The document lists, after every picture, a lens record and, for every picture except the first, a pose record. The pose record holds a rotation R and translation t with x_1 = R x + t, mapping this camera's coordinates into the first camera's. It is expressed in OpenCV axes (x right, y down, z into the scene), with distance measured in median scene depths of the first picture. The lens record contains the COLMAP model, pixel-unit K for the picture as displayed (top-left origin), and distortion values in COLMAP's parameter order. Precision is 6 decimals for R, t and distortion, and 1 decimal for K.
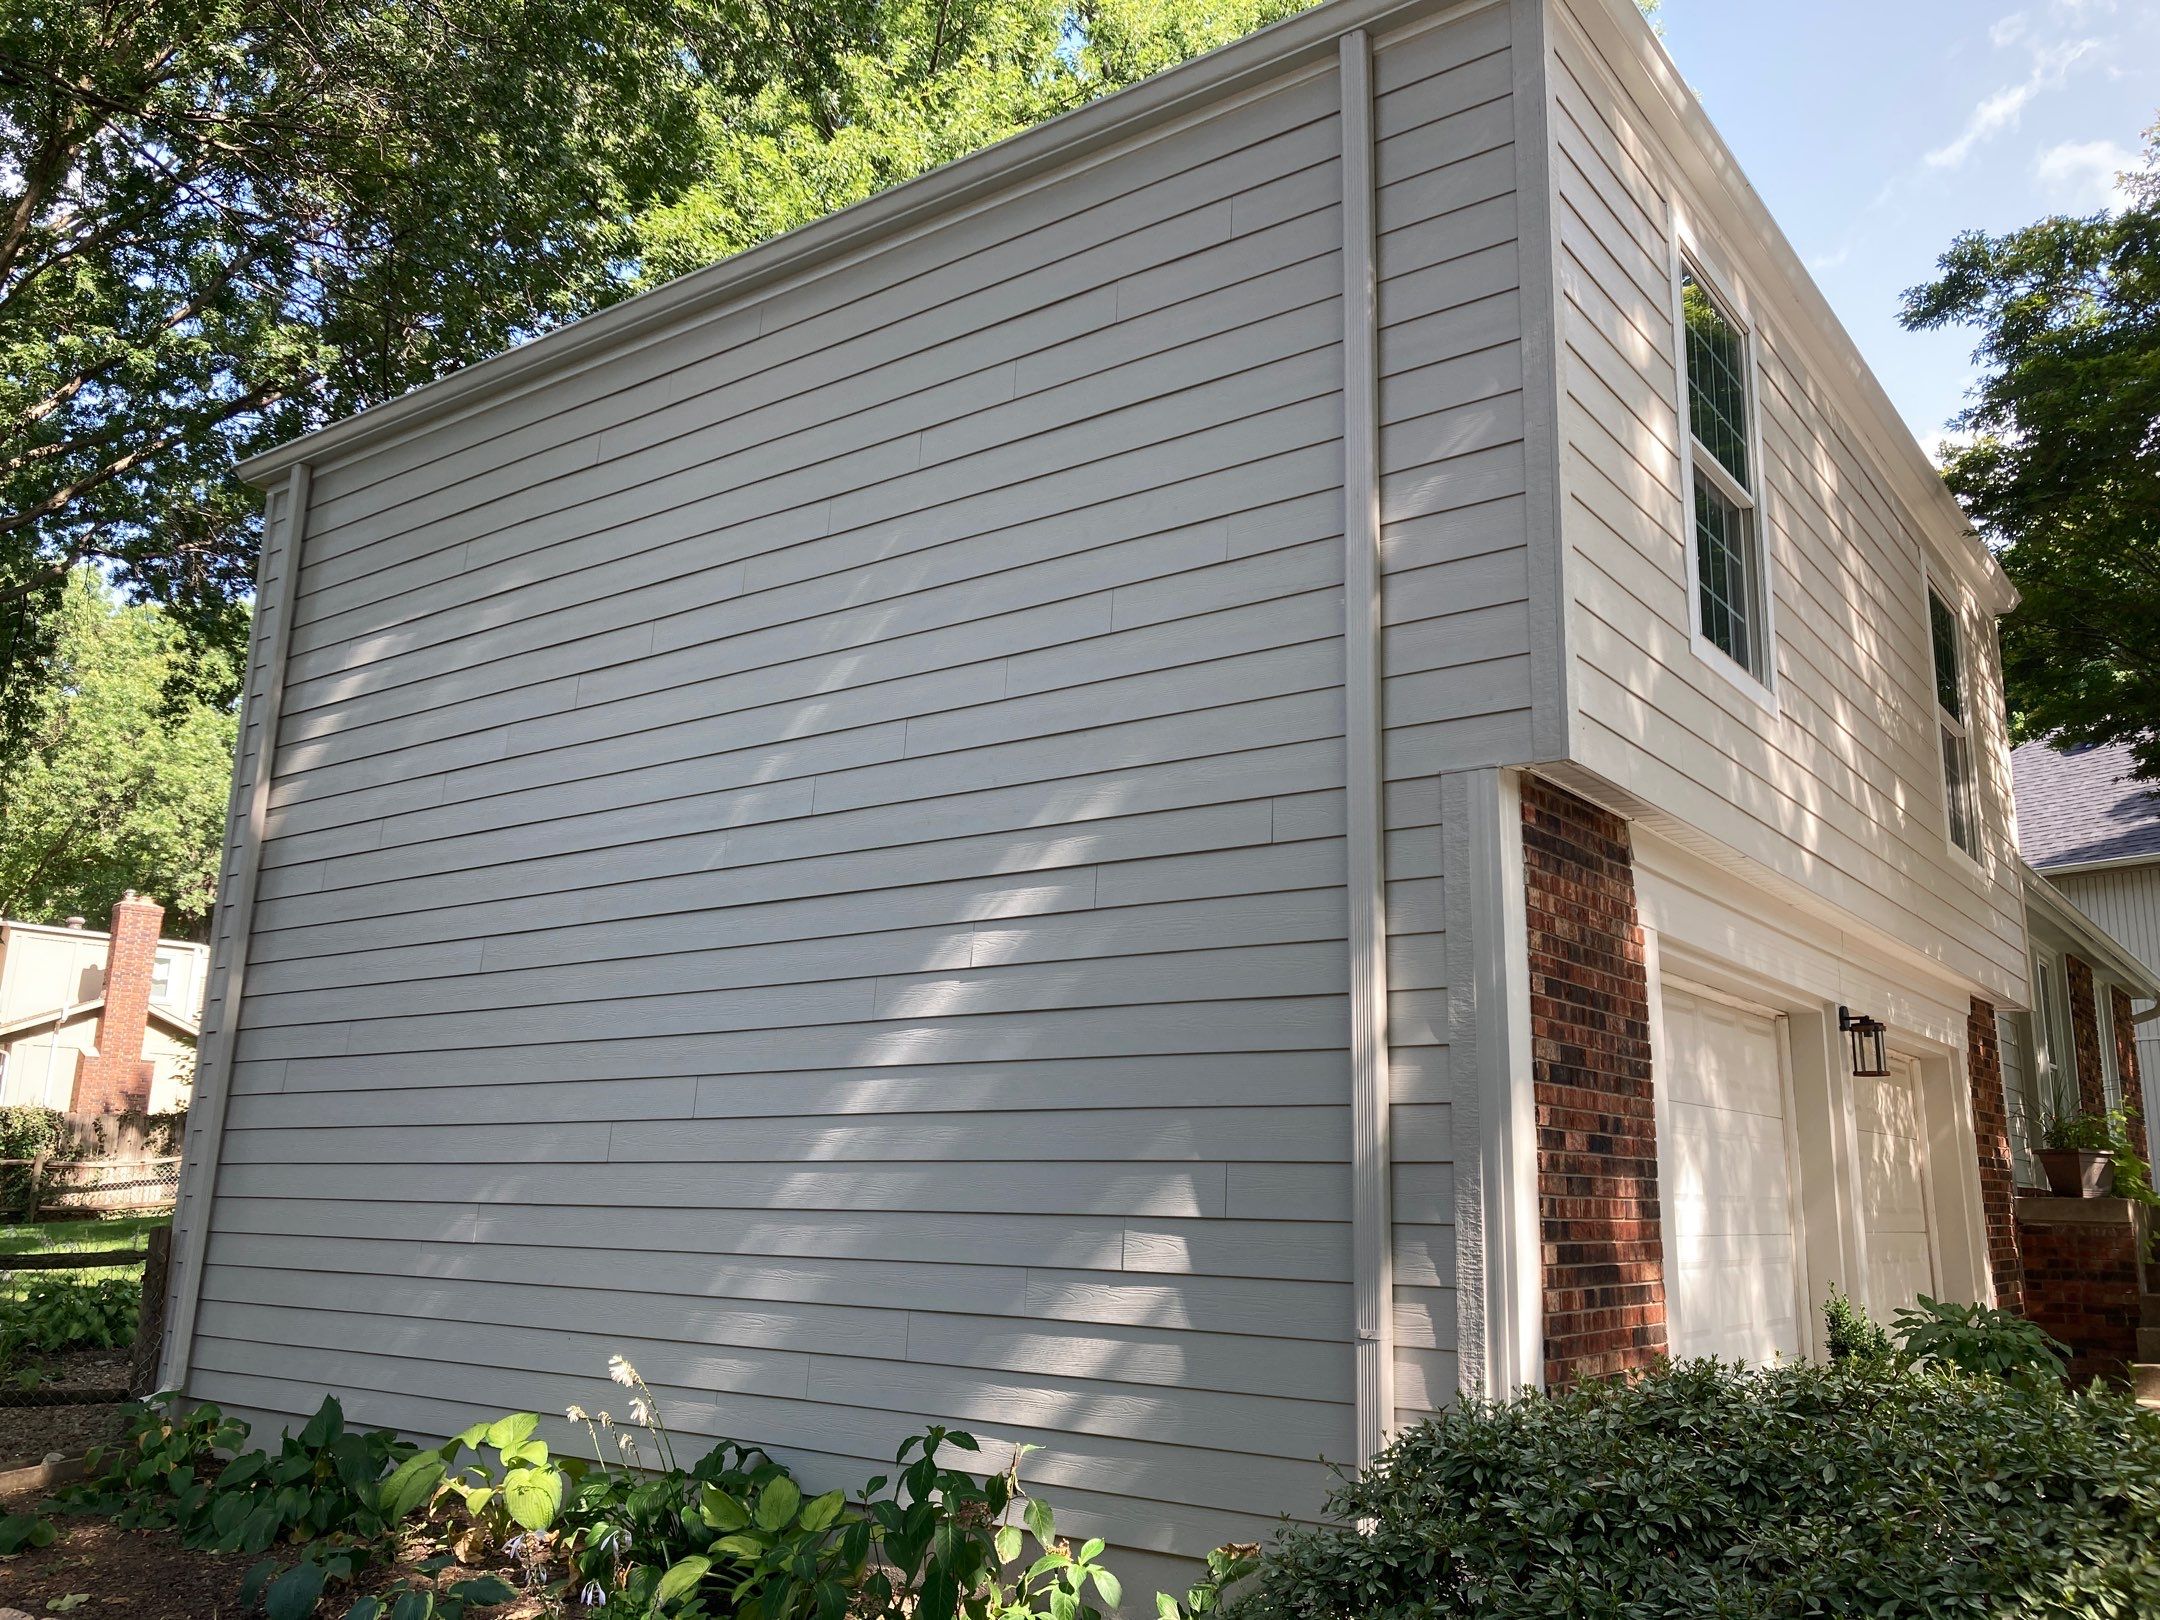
lens RADIAL K [[1760.4, 0, 1057.9], [0, 1760.4, 800.7], [0, 0, 1]] dist [0.060677, -0.069318]
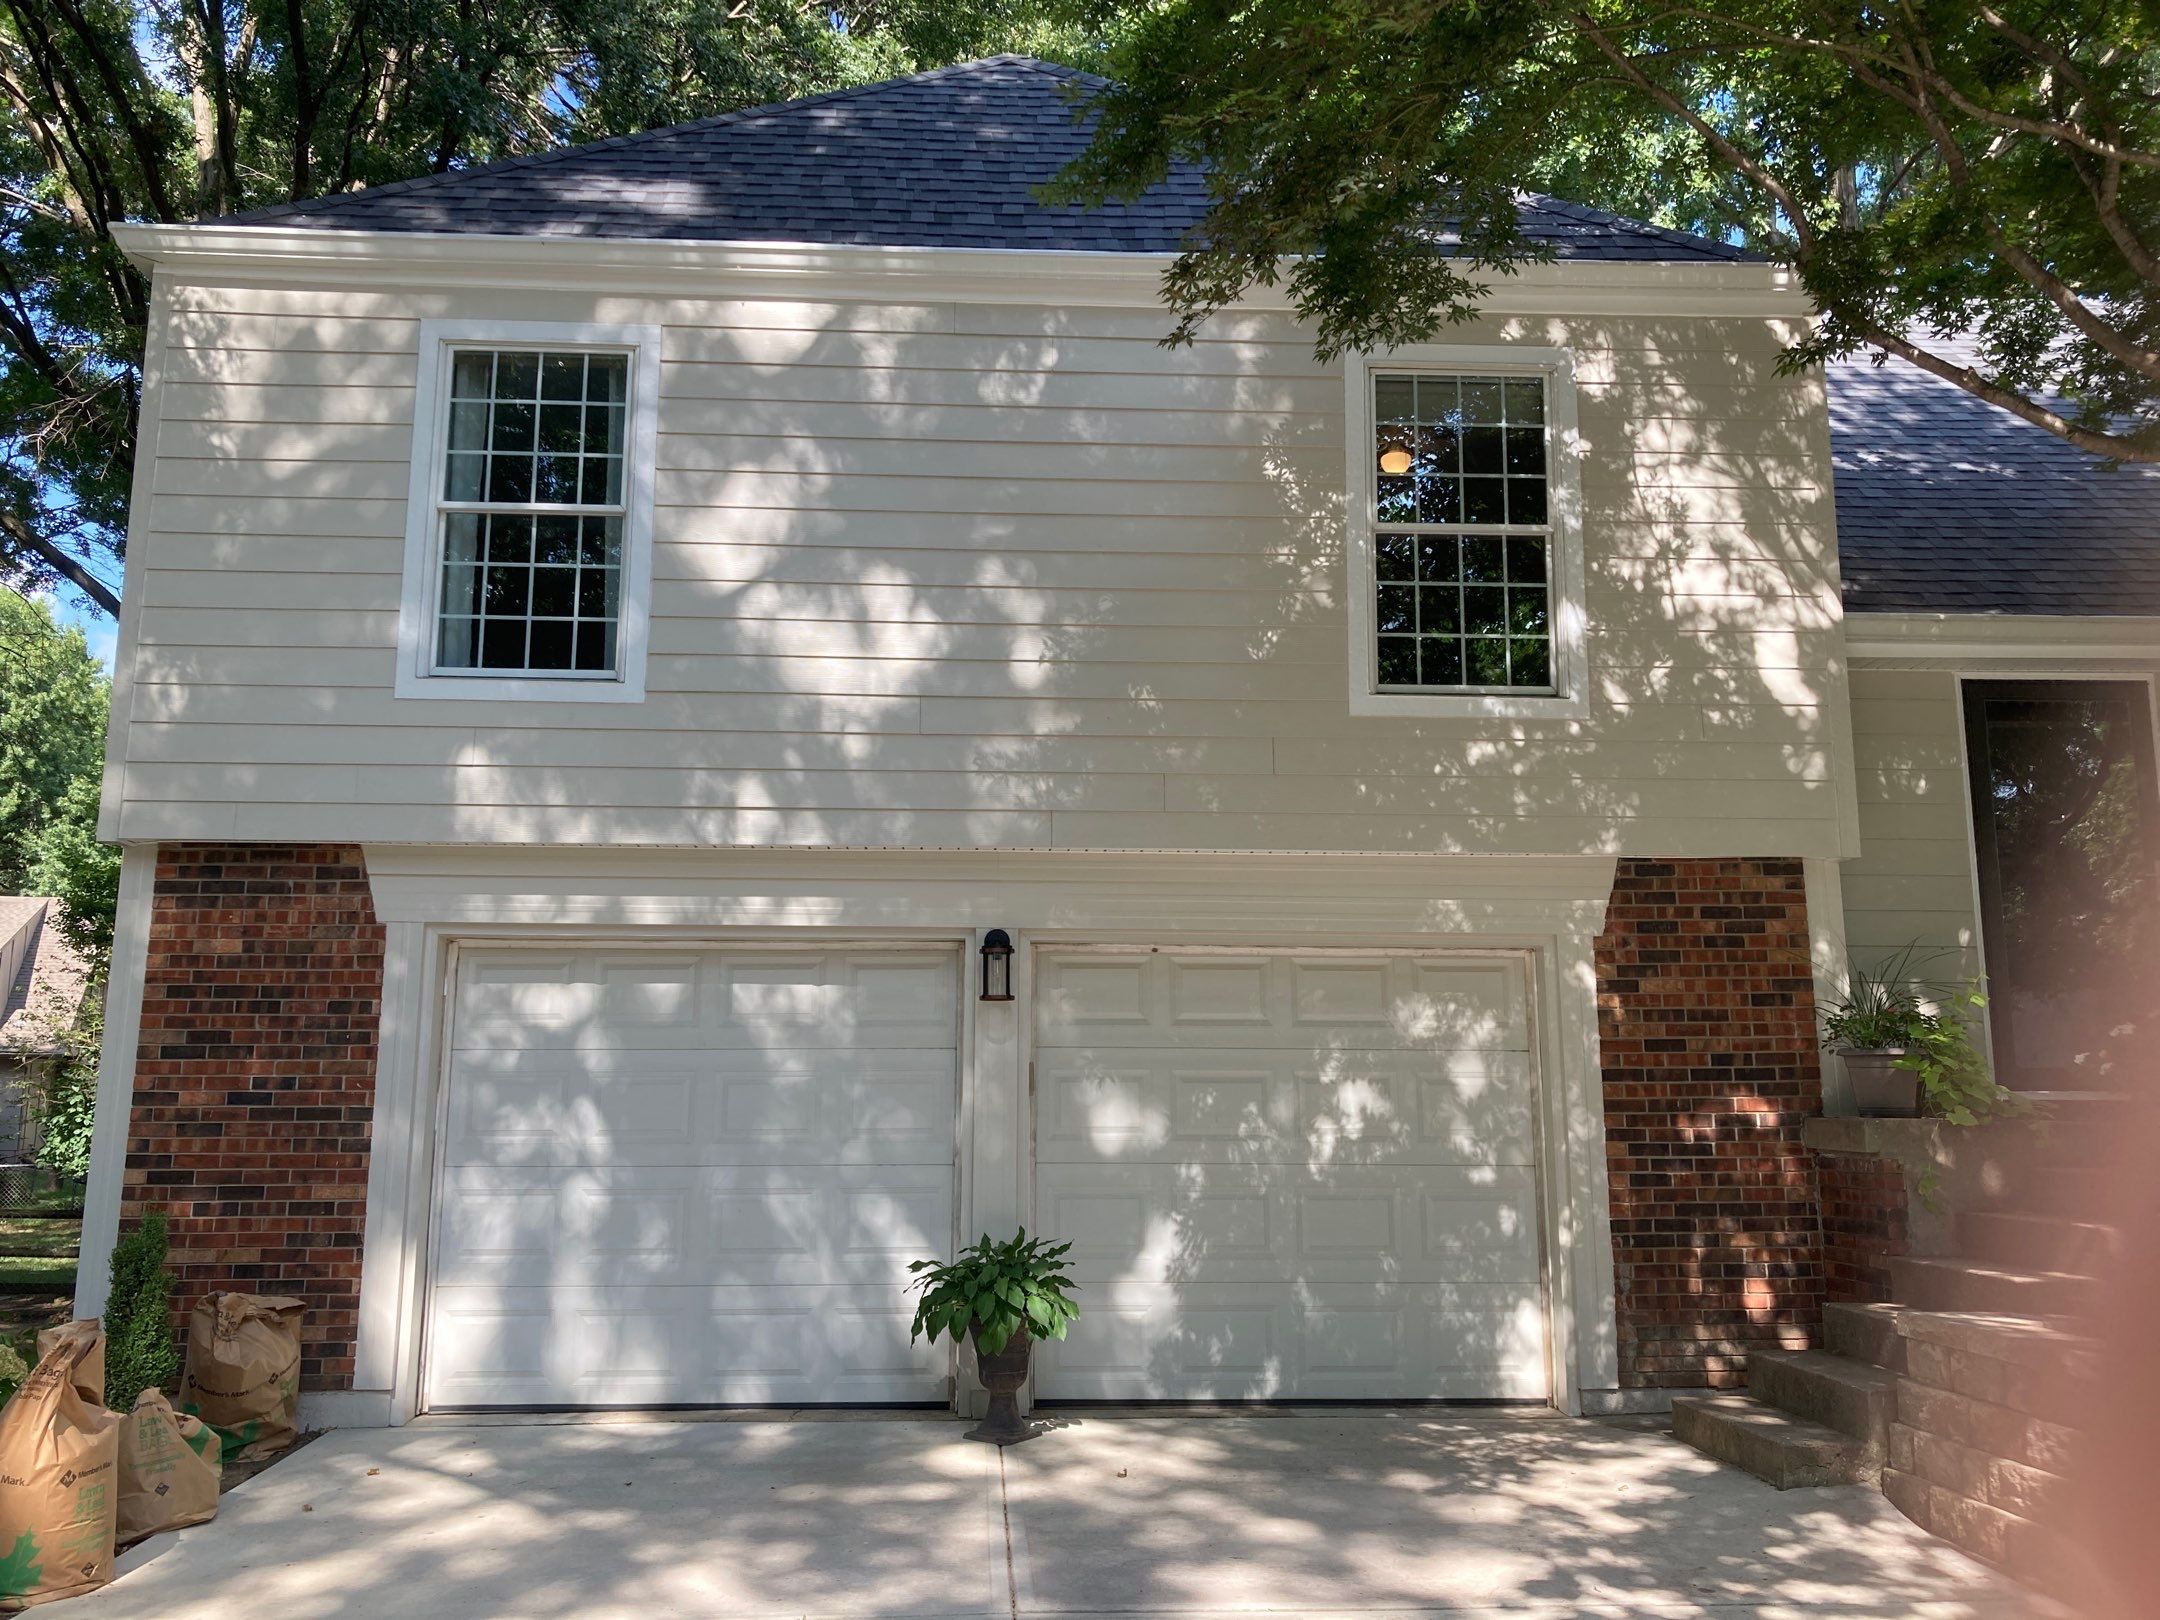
lens RADIAL K [[1739.8, 0, 1074.7], [0, 1739.8, 815.0], [0, 0, 1]] dist [0.005091, 0.000038]
pose [[0.633810, -0.149115, -0.758979, 1.485006], [0.178901, 0.982896, -0.043710, 0.127733], [0.752515, -0.108078, 0.649646, 0.531399]]
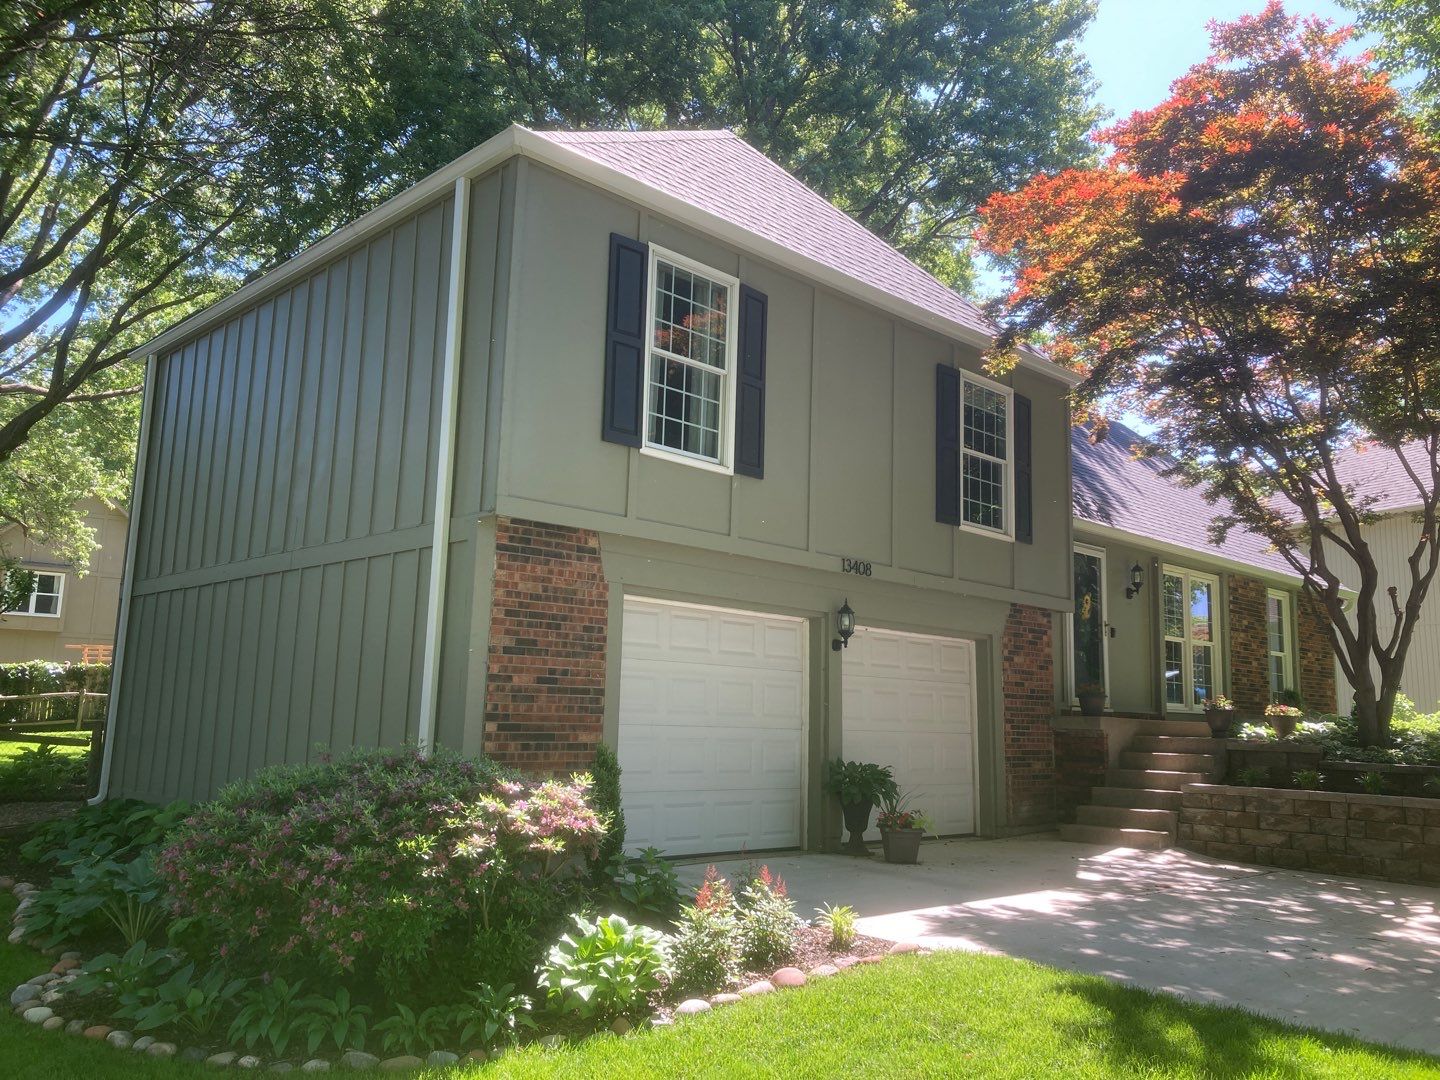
lens RADIAL K [[1176.4, 0, 722.8], [0, 1176.4, 529.9], [0, 0, 1]] dist [0.072222, -0.082514]
pose [[0.988253, -0.017374, -0.151838, 0.642925], [0.025250, 0.998425, 0.050101, -0.058879], [0.150728, -0.053347, 0.987135, -0.380450]]
